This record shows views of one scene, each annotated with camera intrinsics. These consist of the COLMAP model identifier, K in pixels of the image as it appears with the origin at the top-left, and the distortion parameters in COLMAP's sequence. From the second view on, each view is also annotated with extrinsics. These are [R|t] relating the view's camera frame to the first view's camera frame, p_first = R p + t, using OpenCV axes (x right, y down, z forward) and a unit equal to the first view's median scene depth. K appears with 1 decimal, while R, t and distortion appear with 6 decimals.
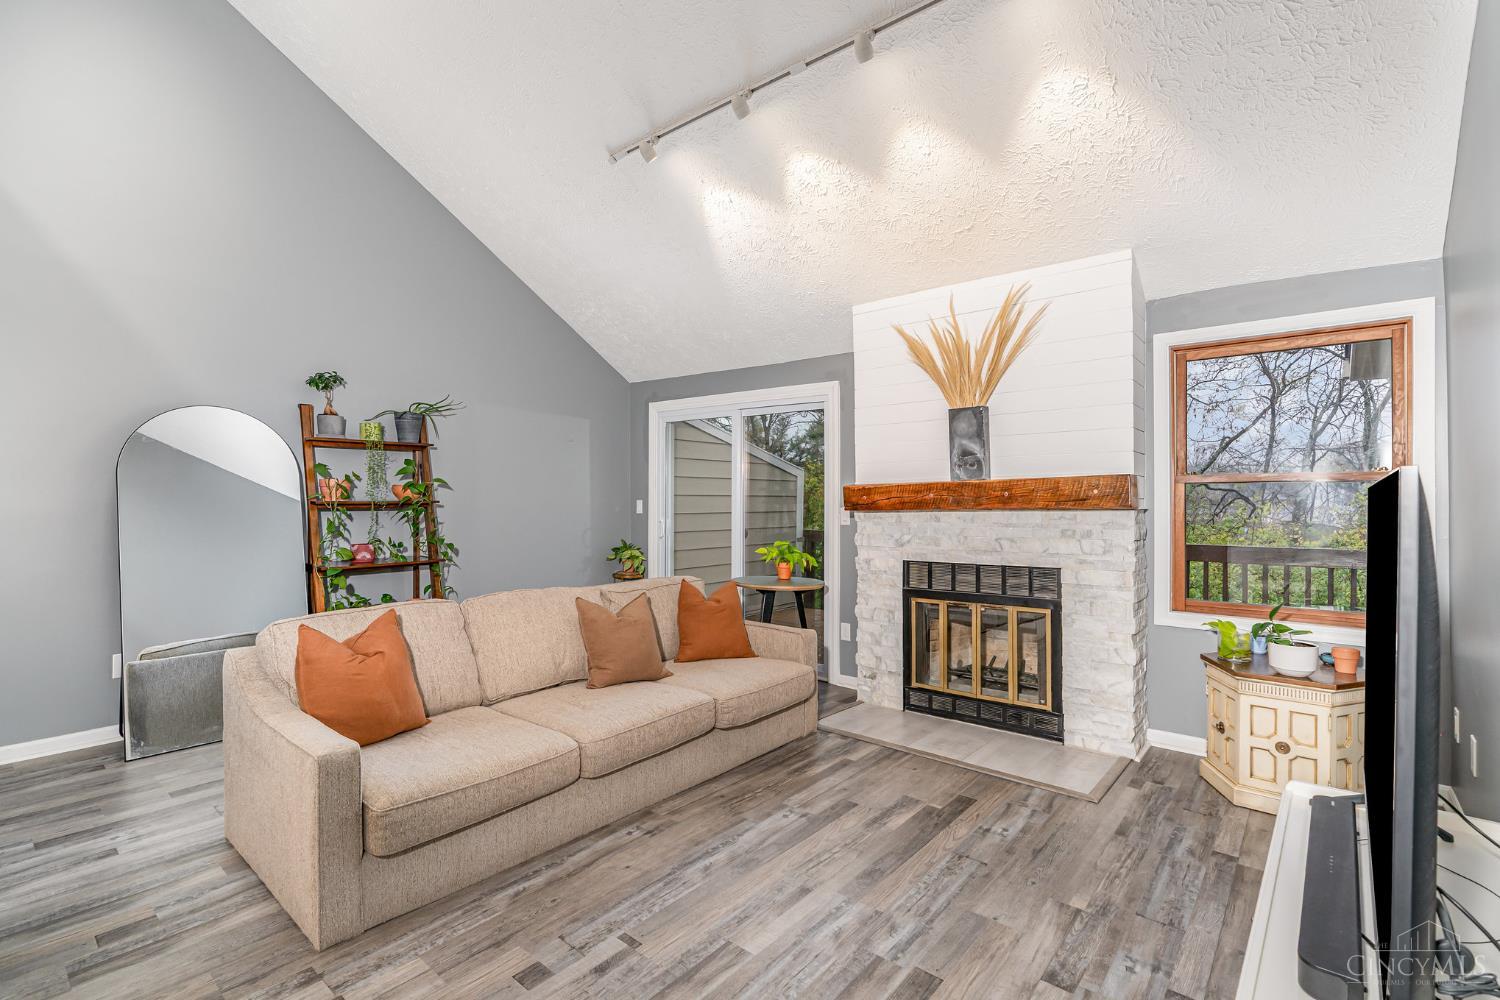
lens RADIAL K [[682.9, 0, 754.5], [0, 682.9, 498.0], [0, 0, 1]] dist [-0.002386, -0.000256]
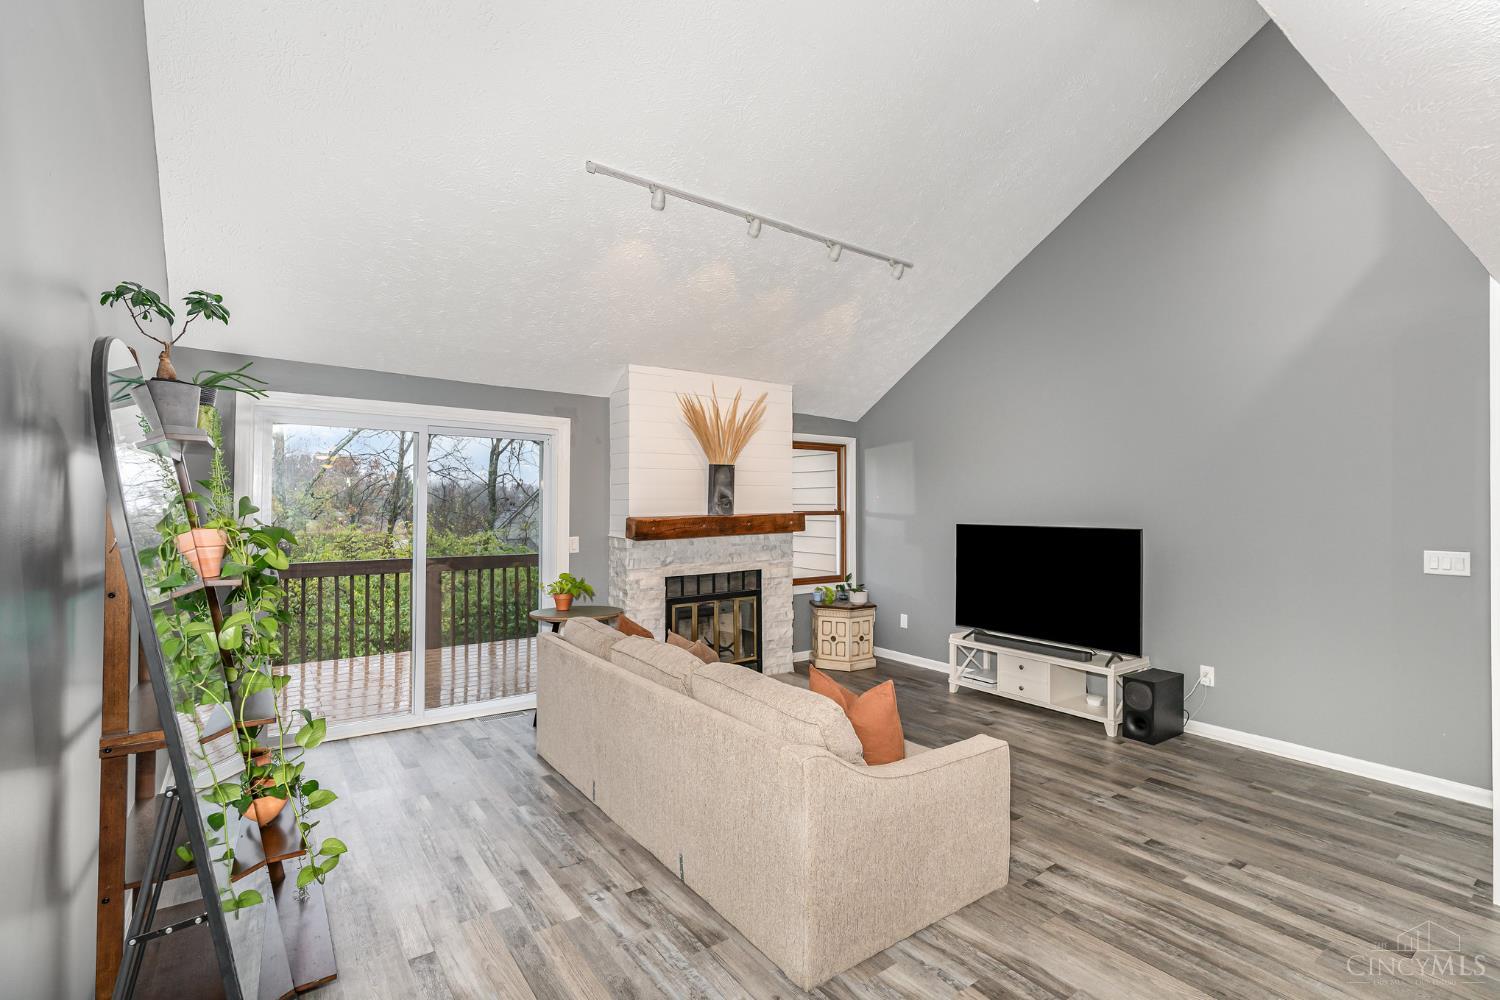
lens RADIAL K [[682.9, 0, 754.5], [0, 682.9, 498.0], [0, 0, 1]] dist [-0.002386, -0.000256]
pose [[0.234708, 0.008480, 0.972029, -1.085659], [-0.005948, 0.999956, -0.007287, -0.052561], [-0.972048, -0.004071, 0.234748, 0.605695]]
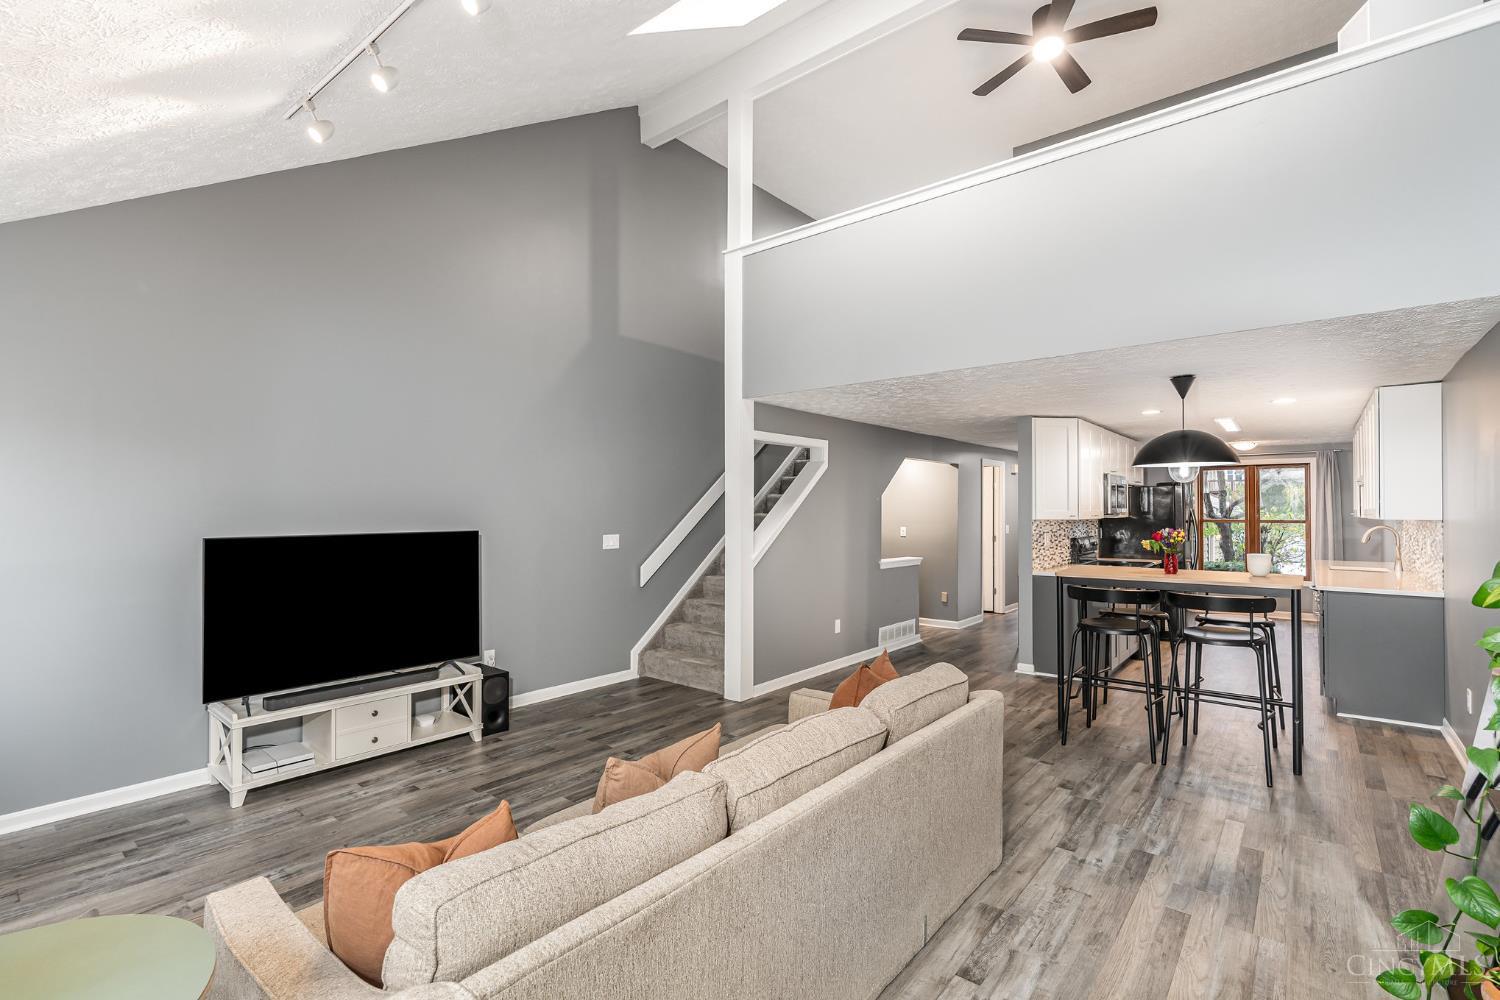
lens RADIAL K [[682.9, 0, 754.5], [0, 682.9, 498.0], [0, 0, 1]] dist [-0.002386, -0.000256]
pose [[-0.999955, -0.001050, -0.009473, -0.254723], [-0.000891, 0.999858, -0.016818, -0.049145], [0.009490, -0.016809, -0.999814, 1.456181]]
